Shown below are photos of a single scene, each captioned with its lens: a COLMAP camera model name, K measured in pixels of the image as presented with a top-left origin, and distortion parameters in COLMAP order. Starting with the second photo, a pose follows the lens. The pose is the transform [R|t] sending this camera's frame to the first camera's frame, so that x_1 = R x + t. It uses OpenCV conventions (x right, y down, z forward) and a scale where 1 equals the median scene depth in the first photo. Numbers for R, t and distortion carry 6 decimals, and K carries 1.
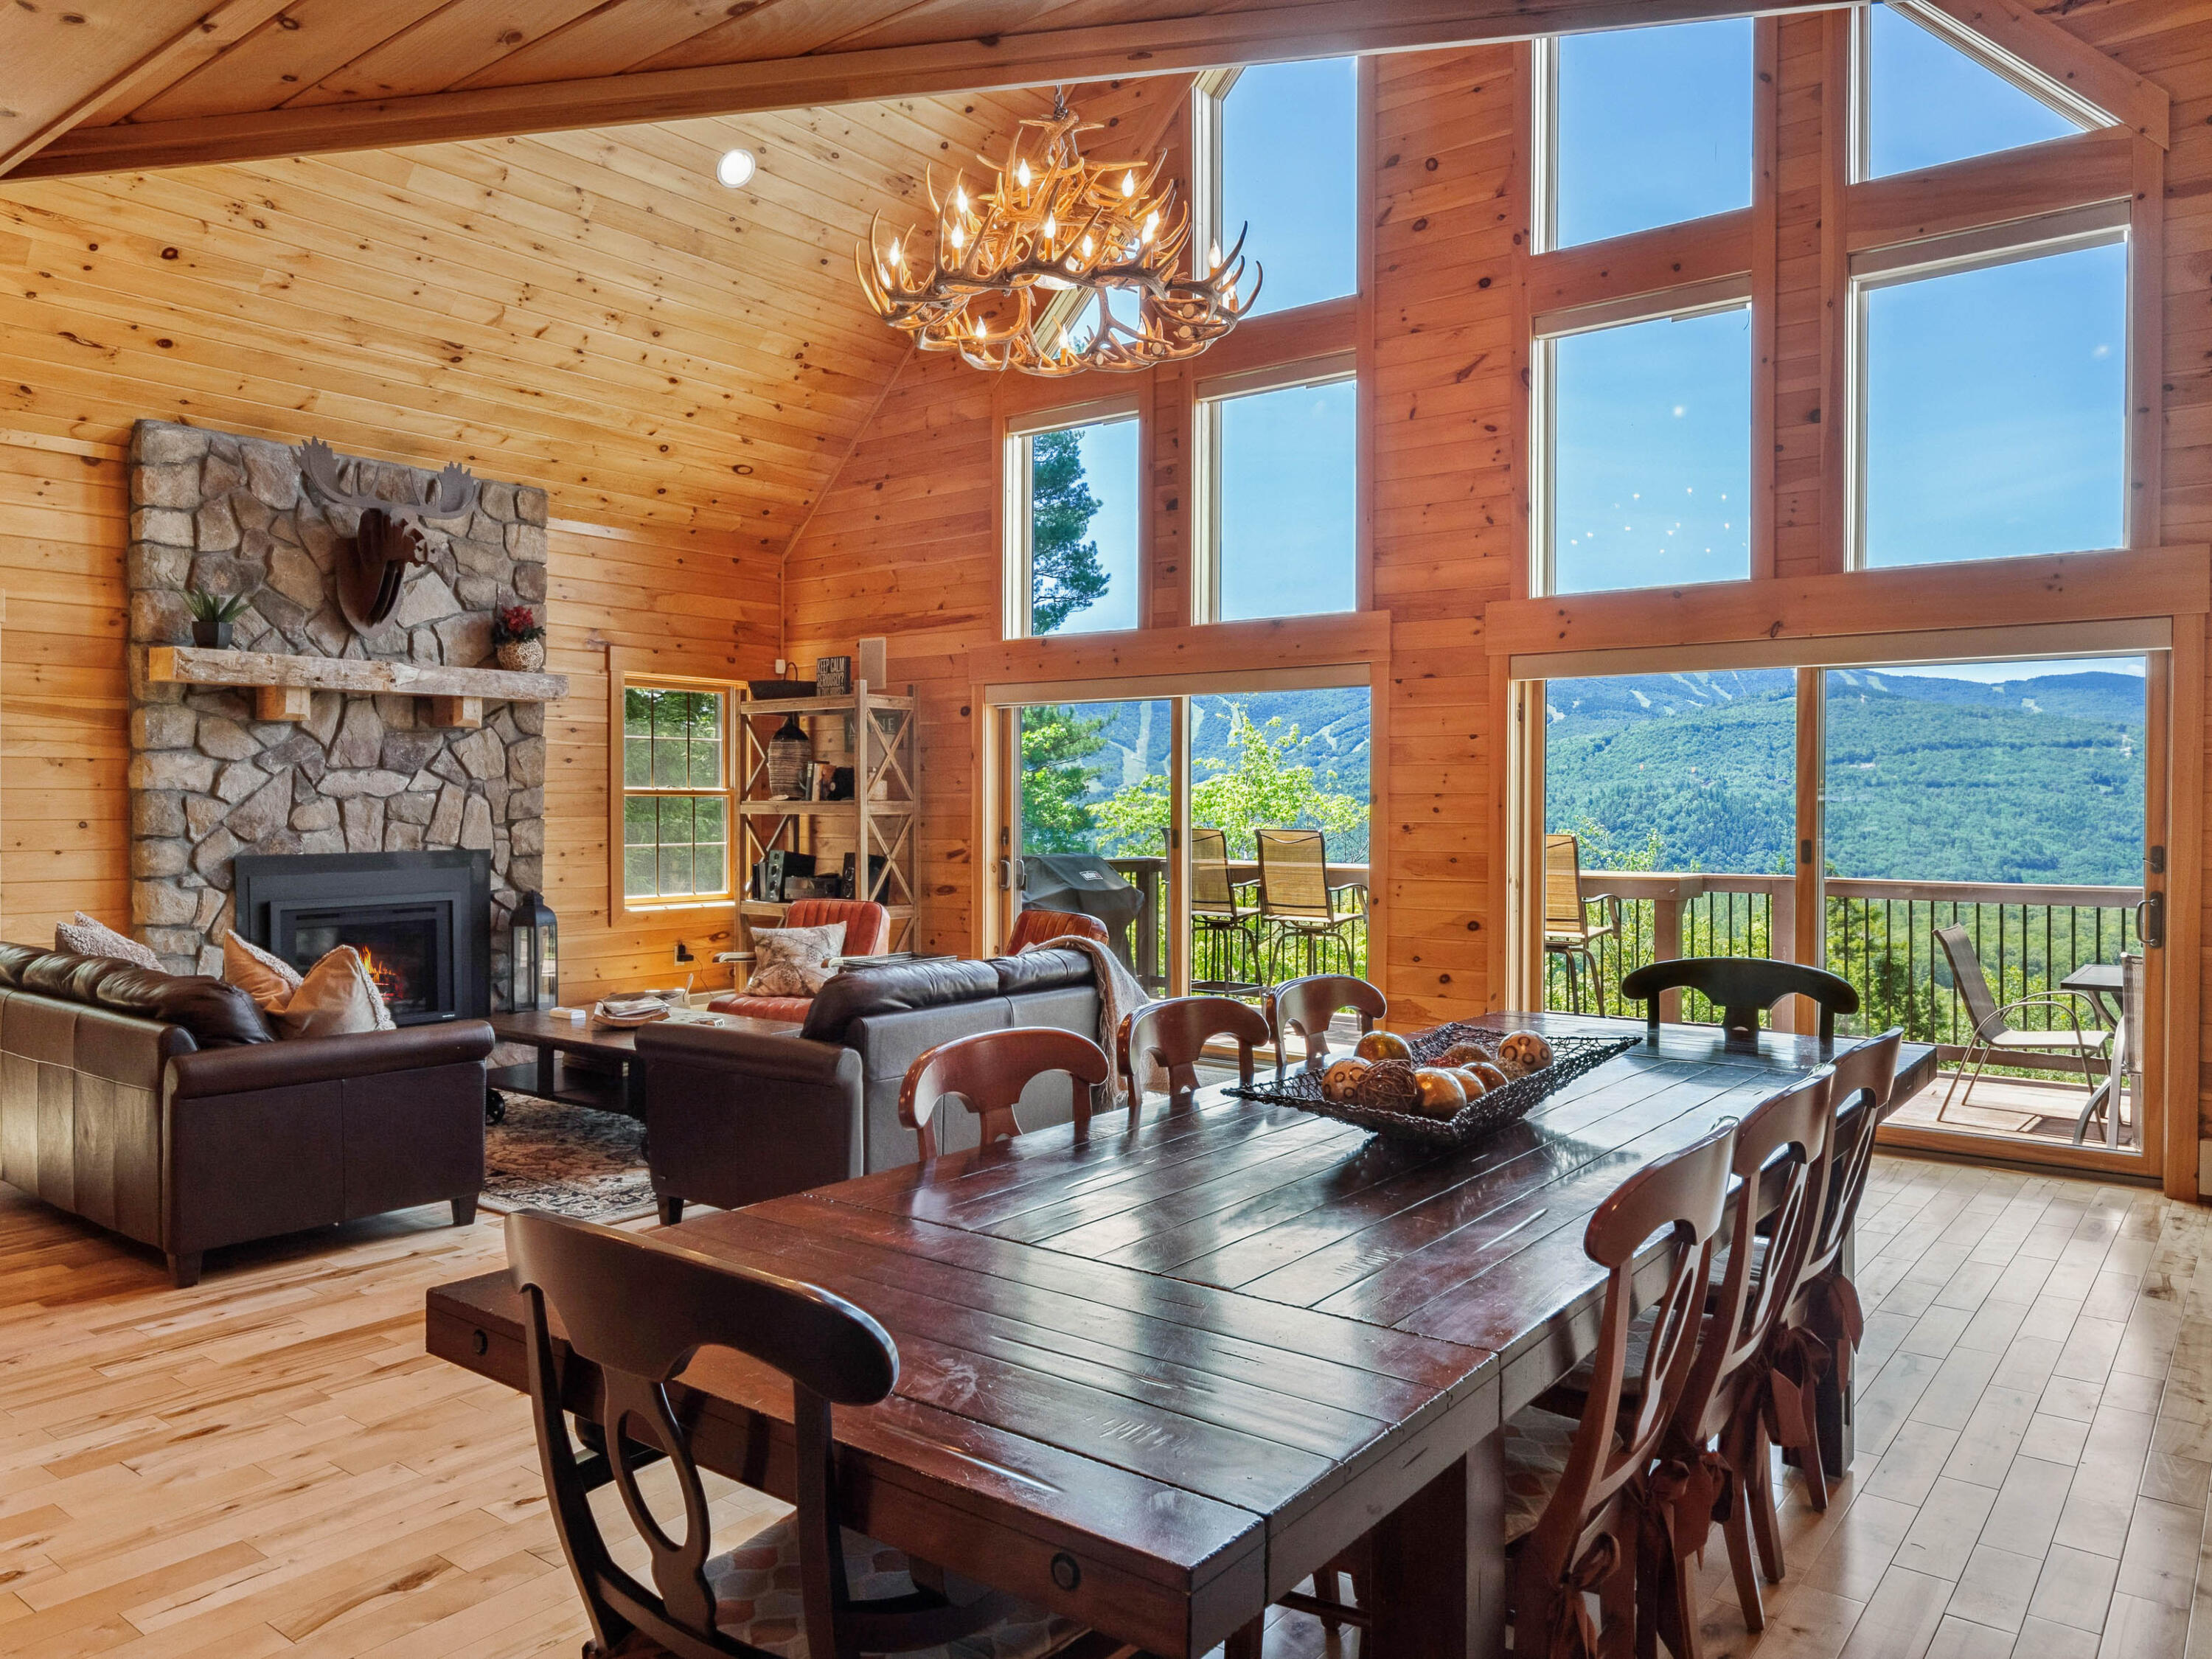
lens RADIAL K [[1580.7, 0, 1120.2], [0, 1580.7, 815.8], [0, 0, 1]] dist [0.006272, -0.006867]
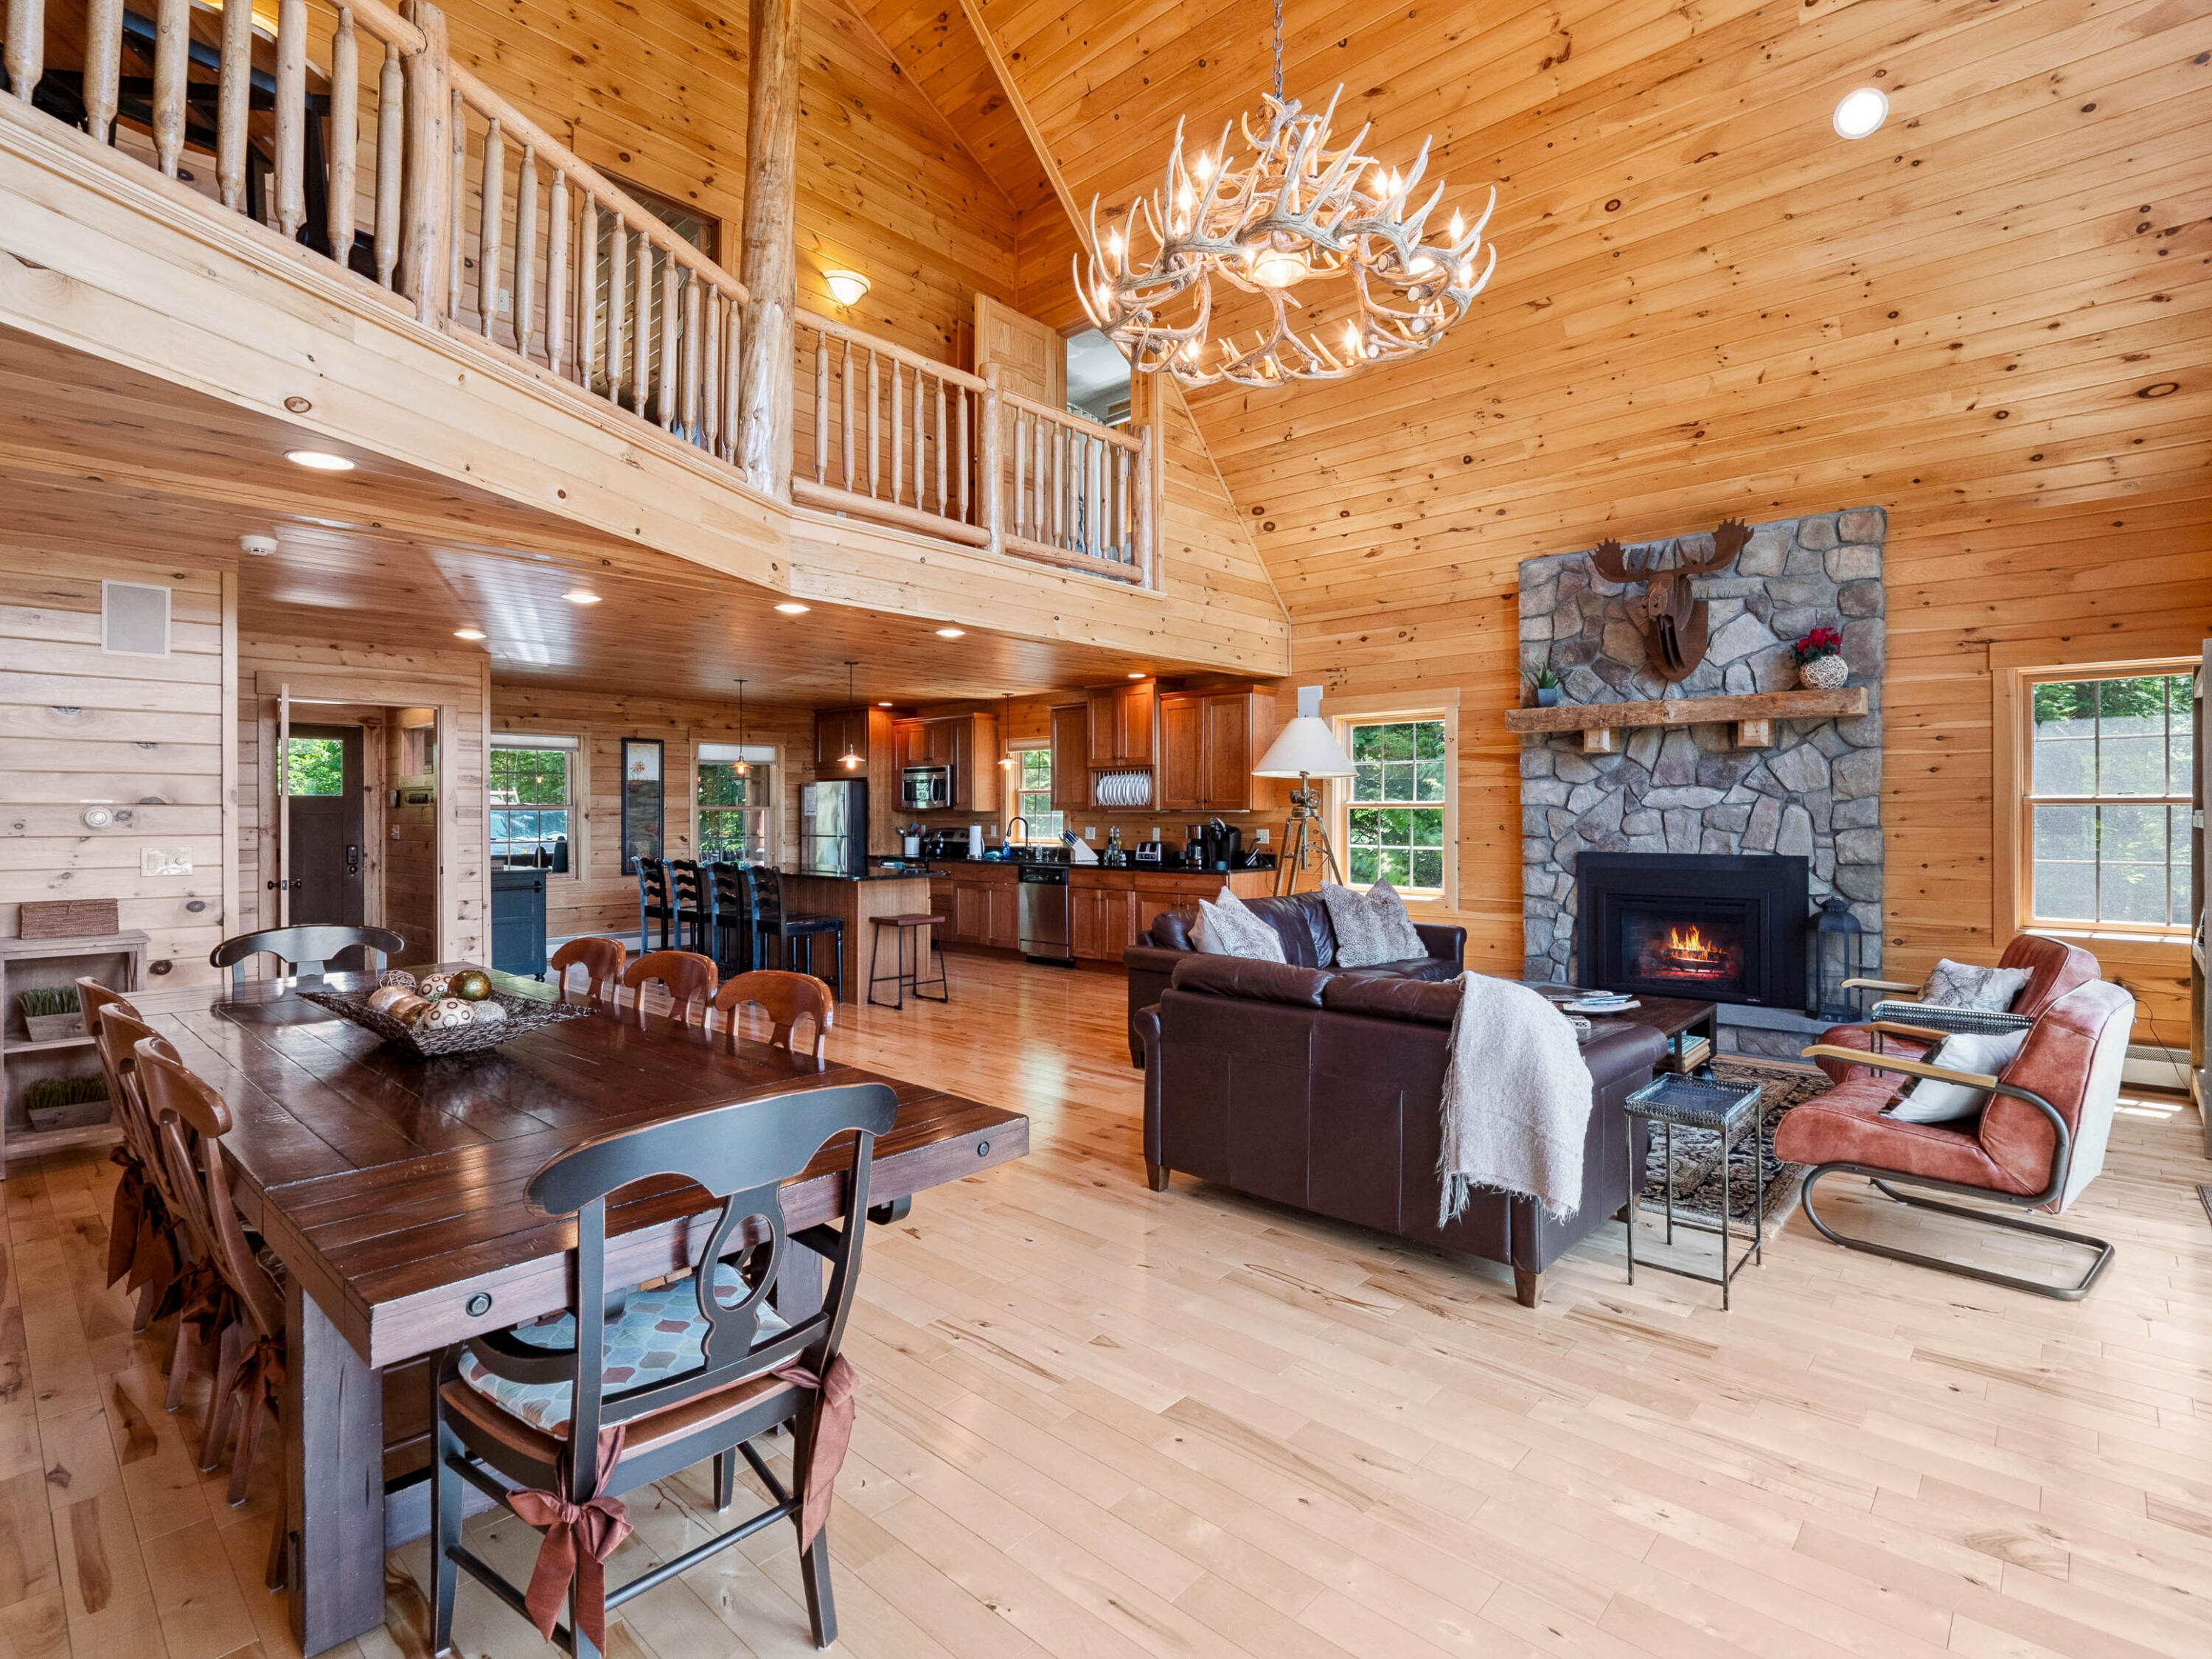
lens RADIAL K [[1090.0, 0, 1100.4], [0, 1090.0, 809.0], [0, 0, 1]] dist [-0.001570, -0.000269]
pose [[-0.094860, -0.003115, -0.995486, 0.416002], [-0.005493, 0.999982, -0.002606, -0.006905], [0.995475, 0.005221, -0.094875, 0.627228]]
